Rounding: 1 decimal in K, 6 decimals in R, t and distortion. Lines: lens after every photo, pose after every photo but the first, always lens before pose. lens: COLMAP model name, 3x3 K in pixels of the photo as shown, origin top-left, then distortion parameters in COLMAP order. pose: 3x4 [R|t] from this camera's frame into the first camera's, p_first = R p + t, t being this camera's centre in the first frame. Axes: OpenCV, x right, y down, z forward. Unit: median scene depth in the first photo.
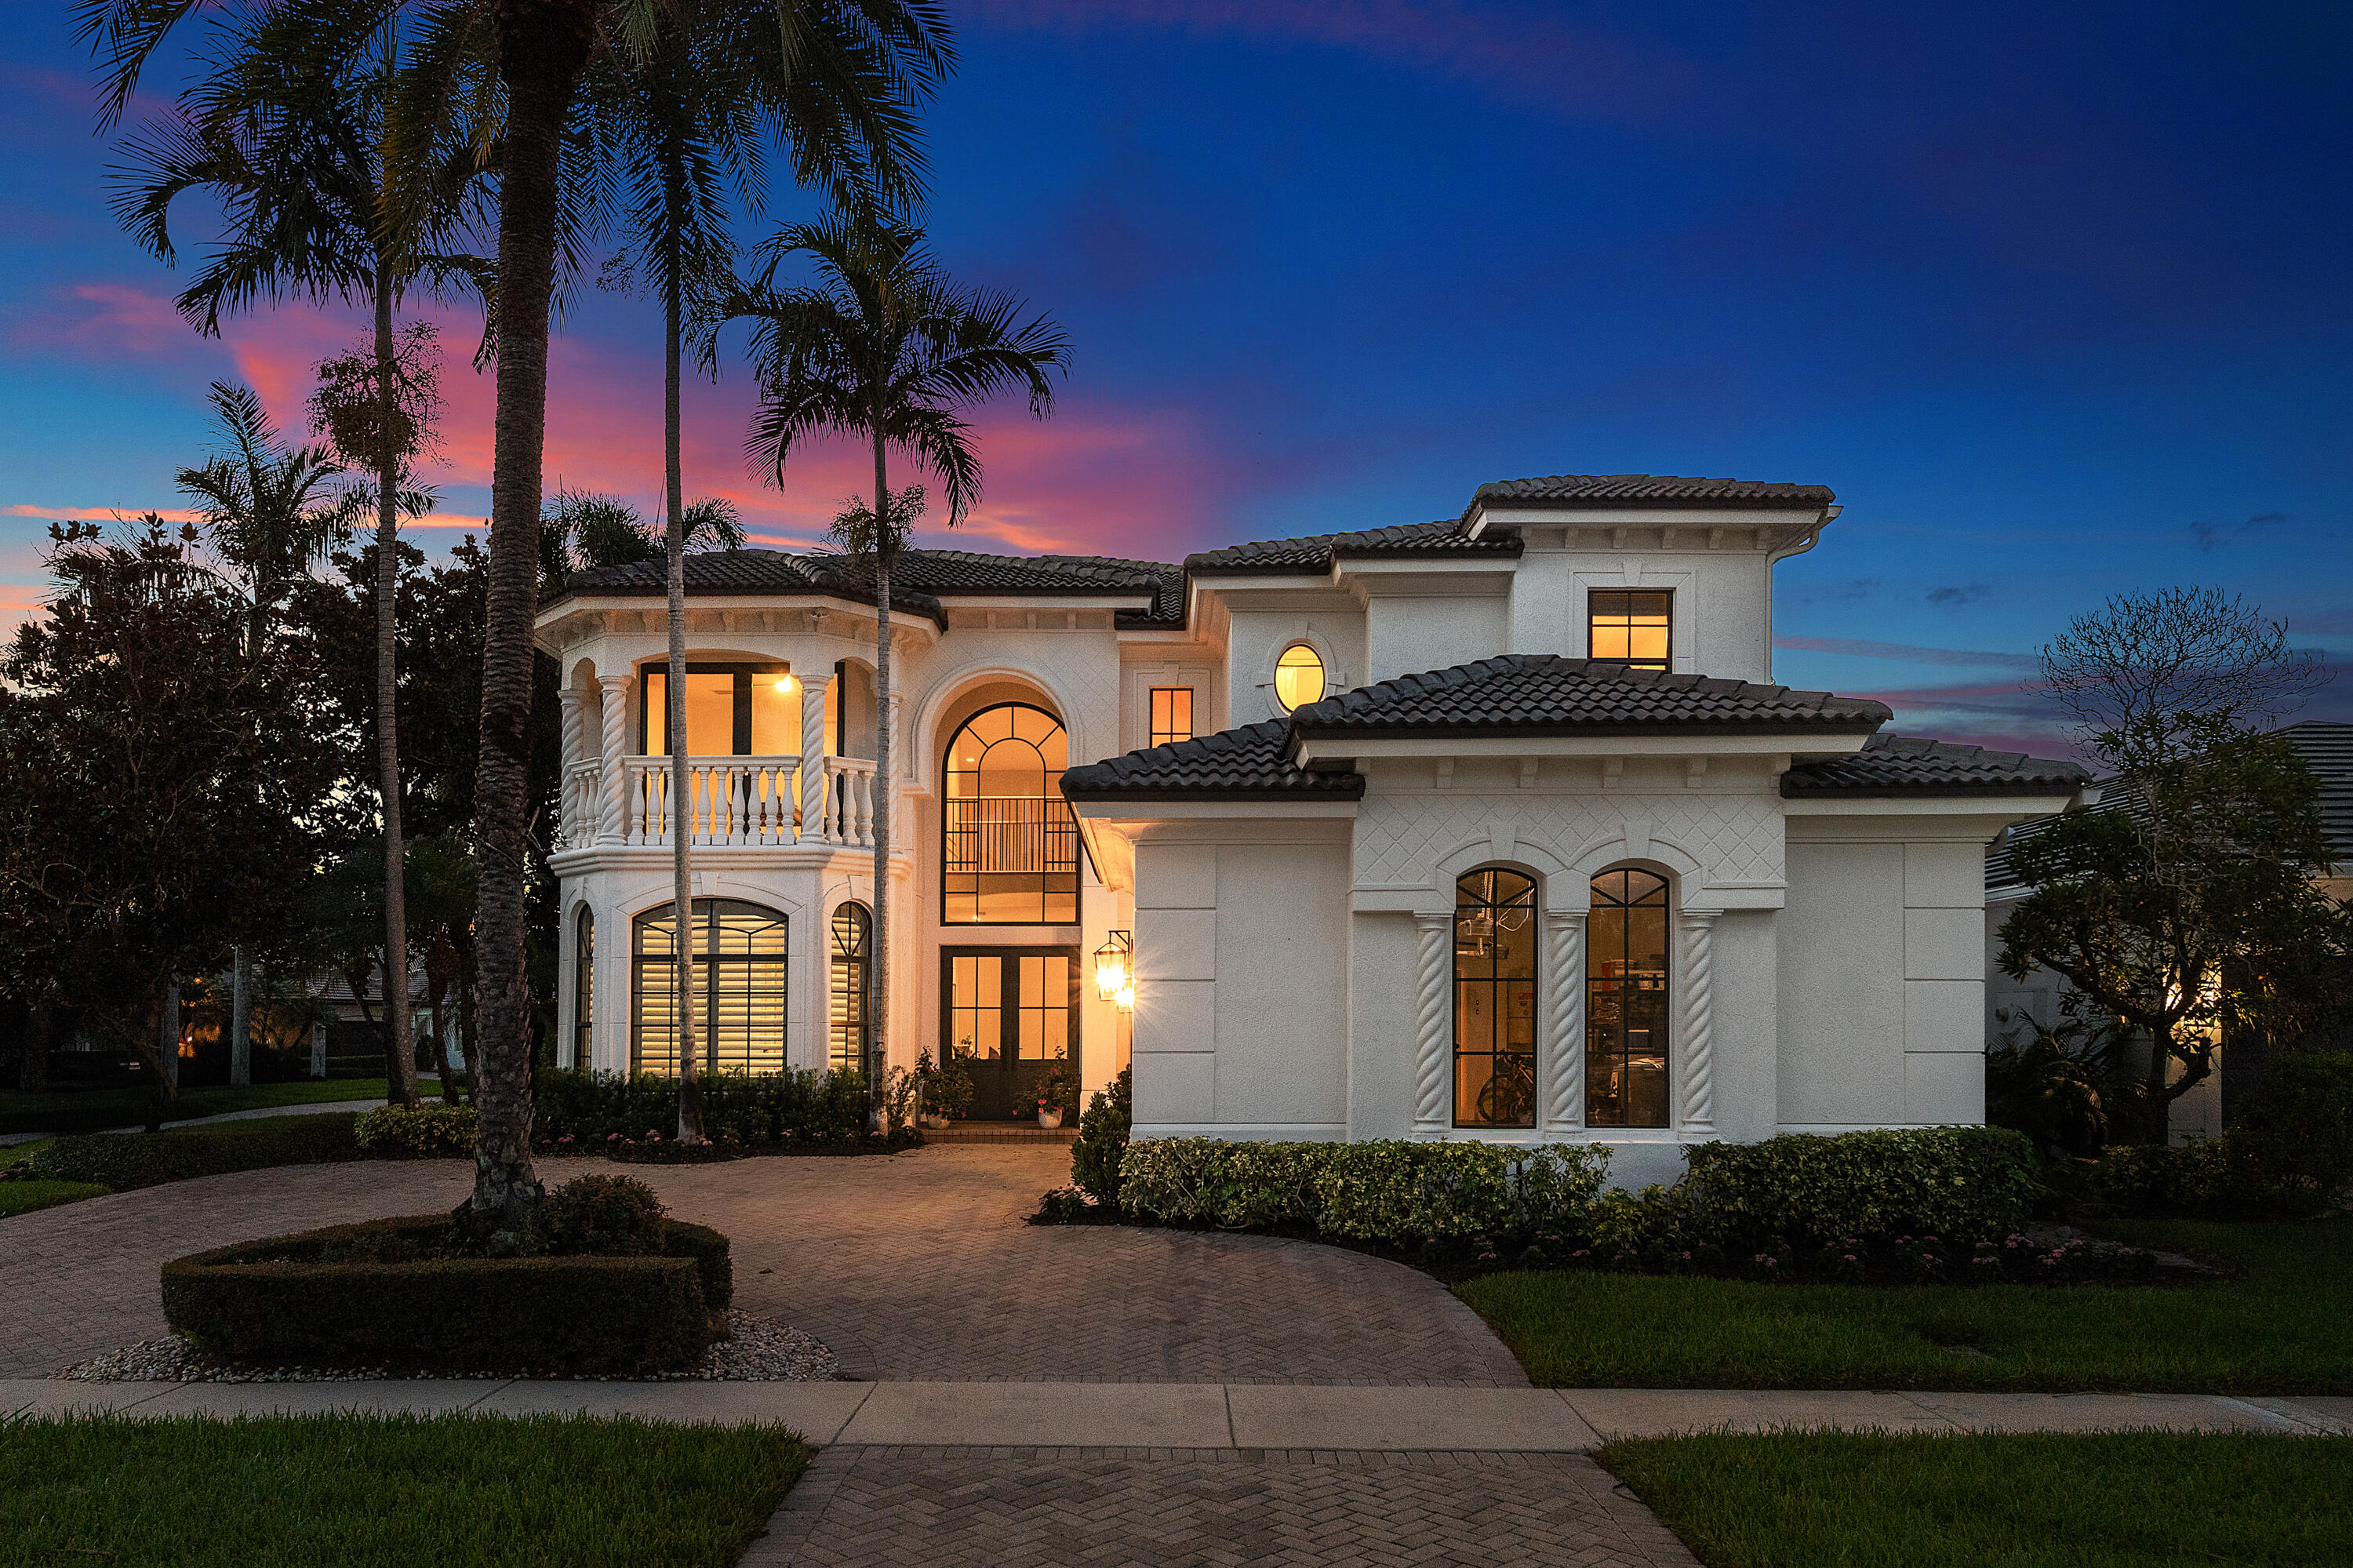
lens RADIAL K [[1382.7, 0, 1064.5], [0, 1382.7, 629.4], [0, 0, 1]] dist [0.003481, -0.000541]
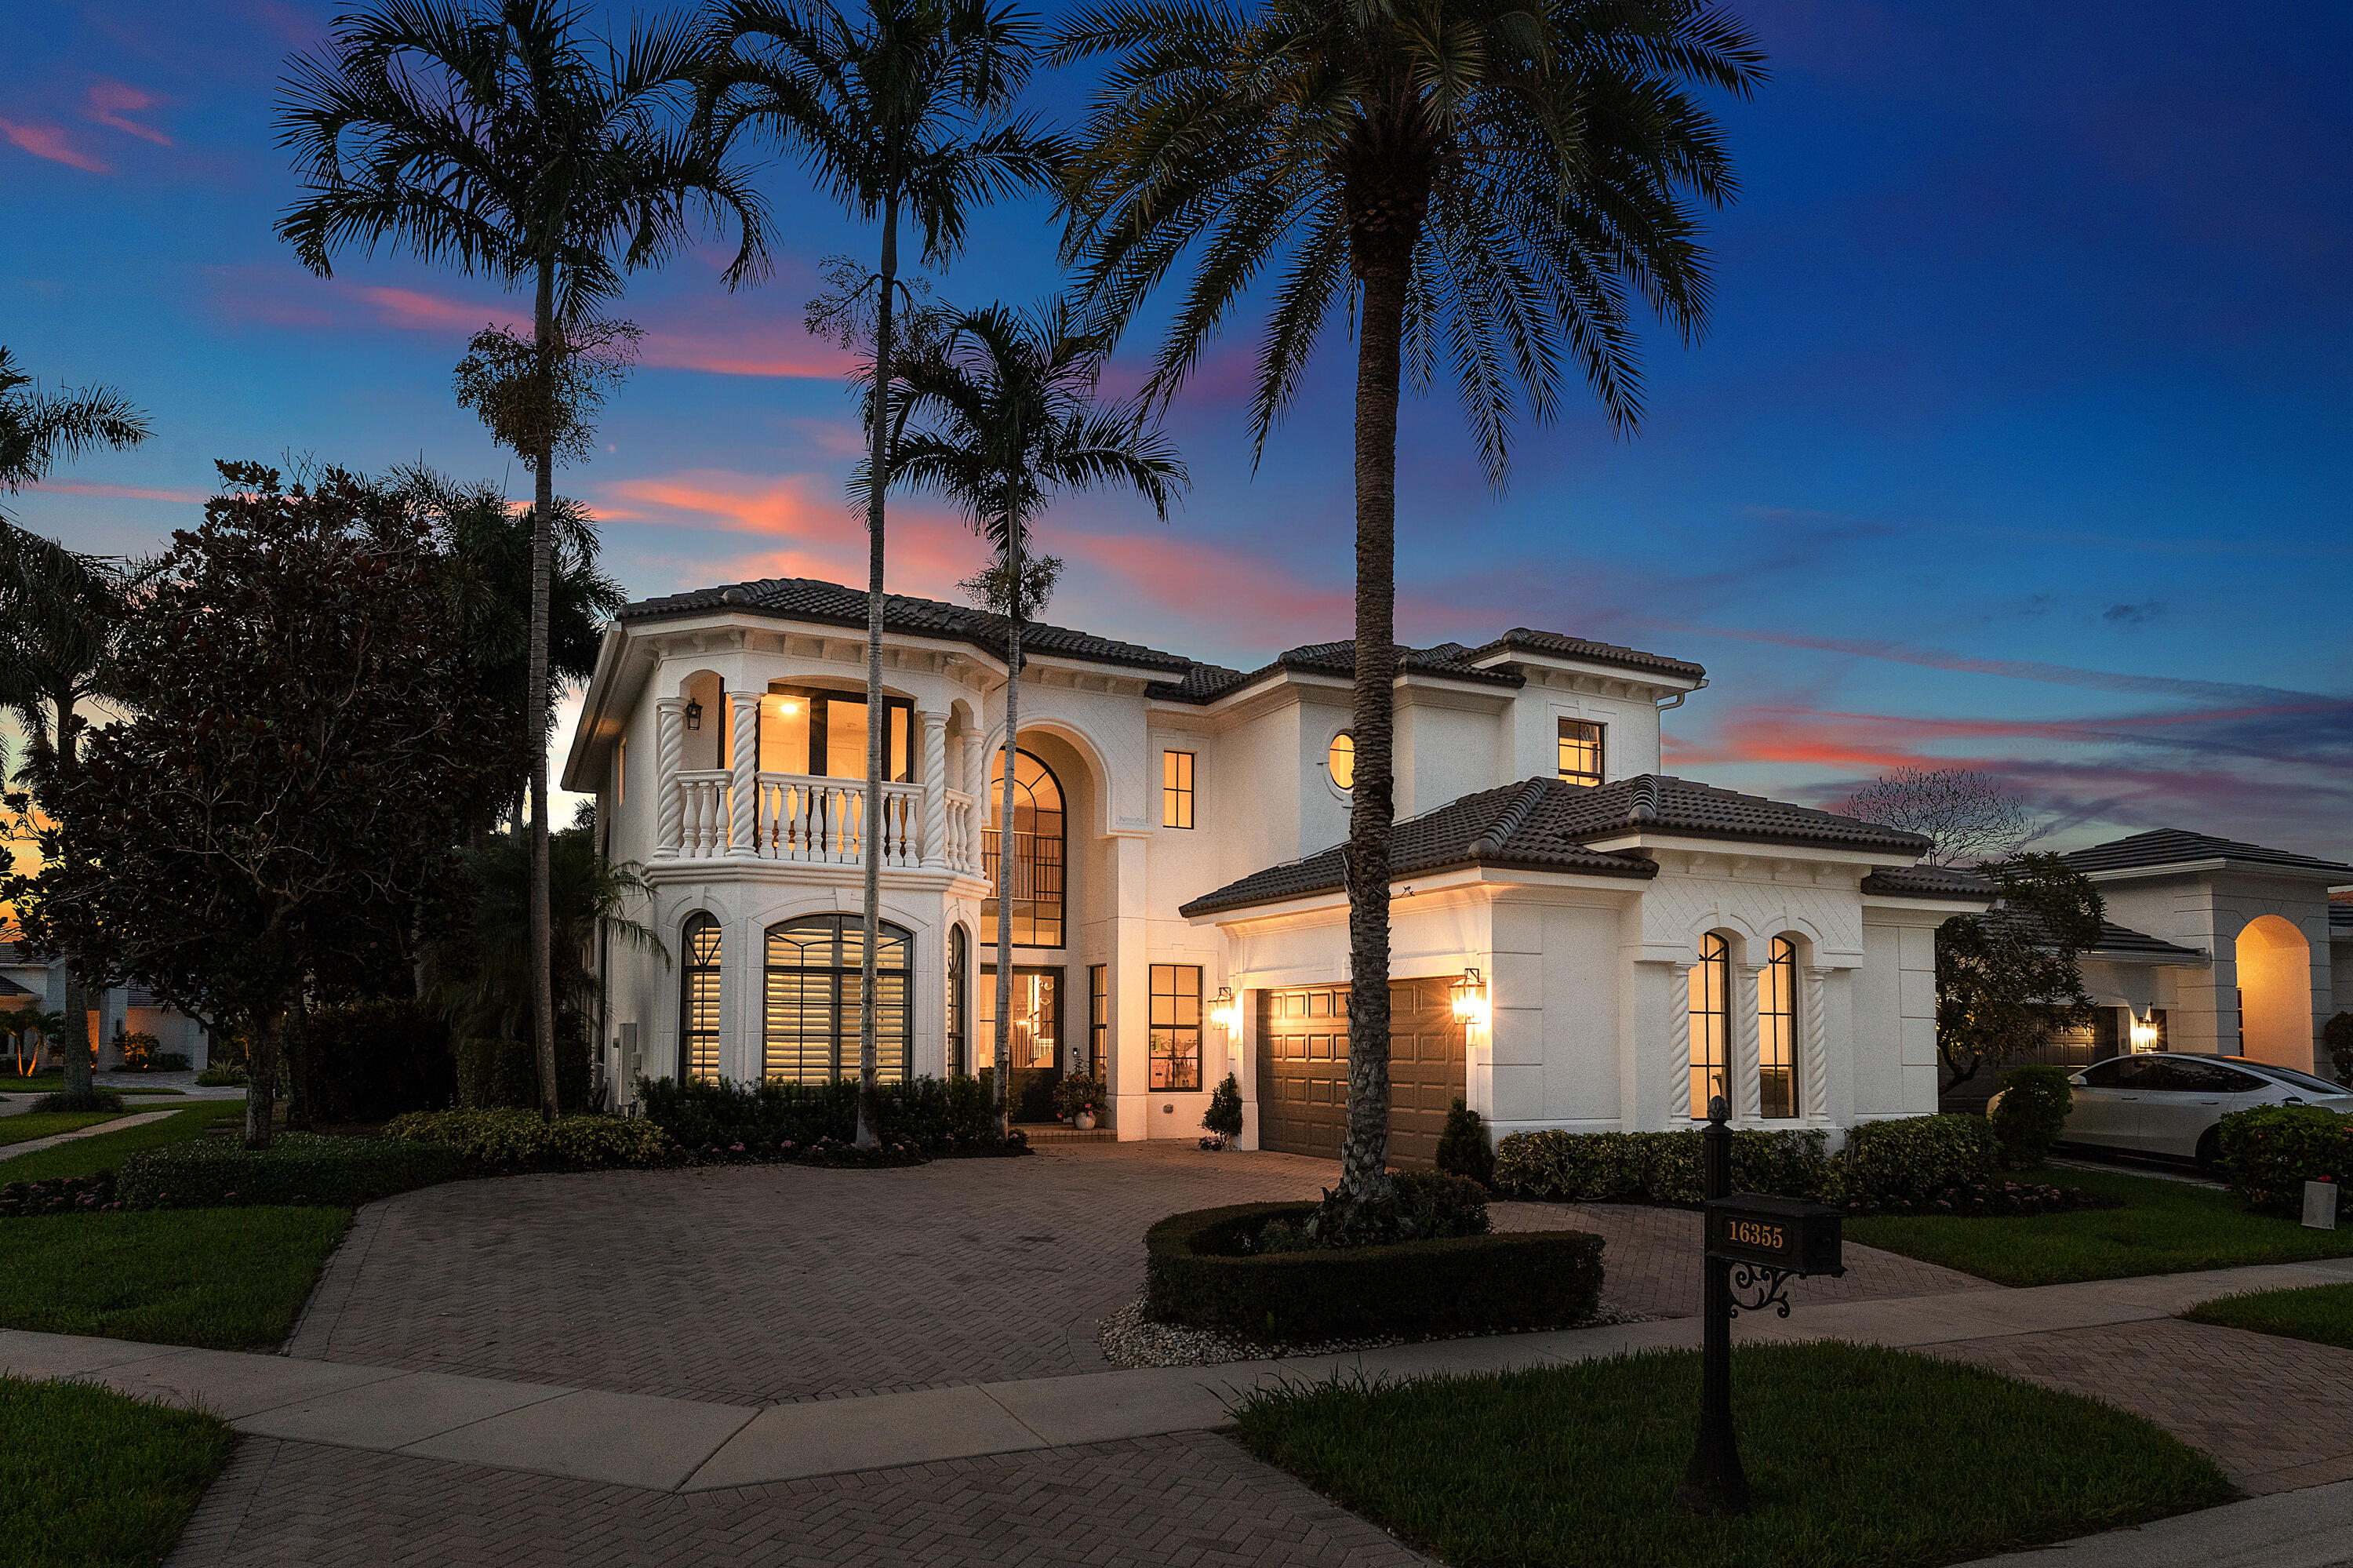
lens RADIAL K [[1266.0, 0, 1047.9], [0, 1266.0, 609.3], [0, 0, 1]] dist [0.003609, -0.000242]
pose [[0.913572, 0.137745, 0.382639, -0.530973], [-0.121110, 0.990351, -0.067357, 0.009650], [-0.388225, 0.015194, 0.921439, 0.041916]]
